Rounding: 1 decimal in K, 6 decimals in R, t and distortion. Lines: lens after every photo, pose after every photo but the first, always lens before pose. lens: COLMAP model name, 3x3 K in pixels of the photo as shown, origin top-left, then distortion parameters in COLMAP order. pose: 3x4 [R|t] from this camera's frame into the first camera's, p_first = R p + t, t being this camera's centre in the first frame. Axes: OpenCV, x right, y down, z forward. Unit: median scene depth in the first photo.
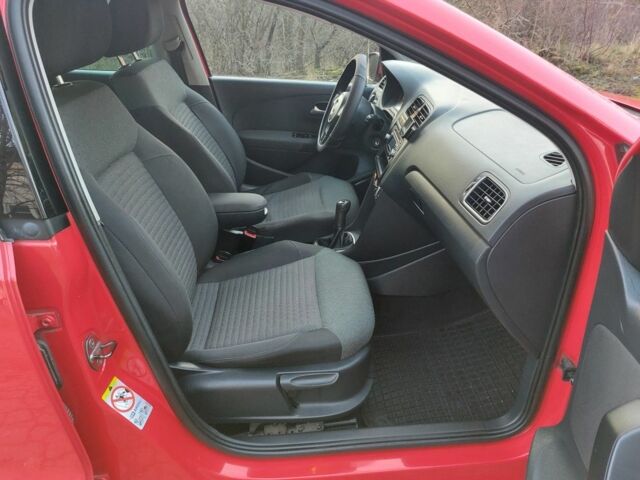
lens RADIAL K [[454.6, 0, 316.1], [0, 454.6, 241.6], [0, 0, 1]] dist [0.020610, -0.004327]
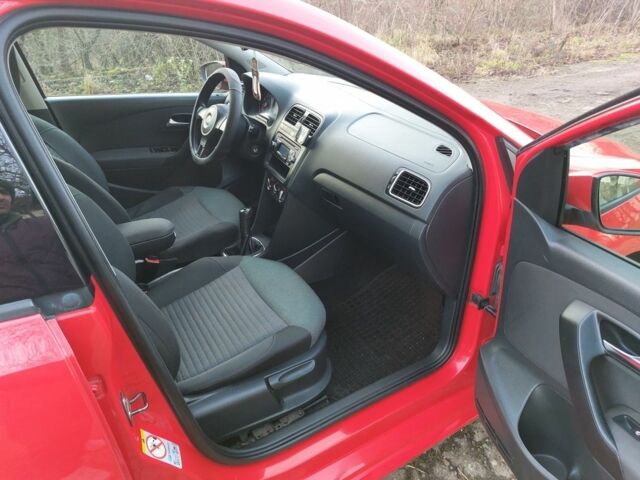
lens RADIAL K [[475.8, 0, 299.2], [0, 475.8, 239.8], [0, 0, 1]] dist [0.022933, -0.001938]
pose [[0.890292, -0.208904, 0.404646, -0.373253], [0.204213, 0.977365, 0.055274, -0.070526], [-0.407034, 0.033424, 0.912801, -0.072066]]
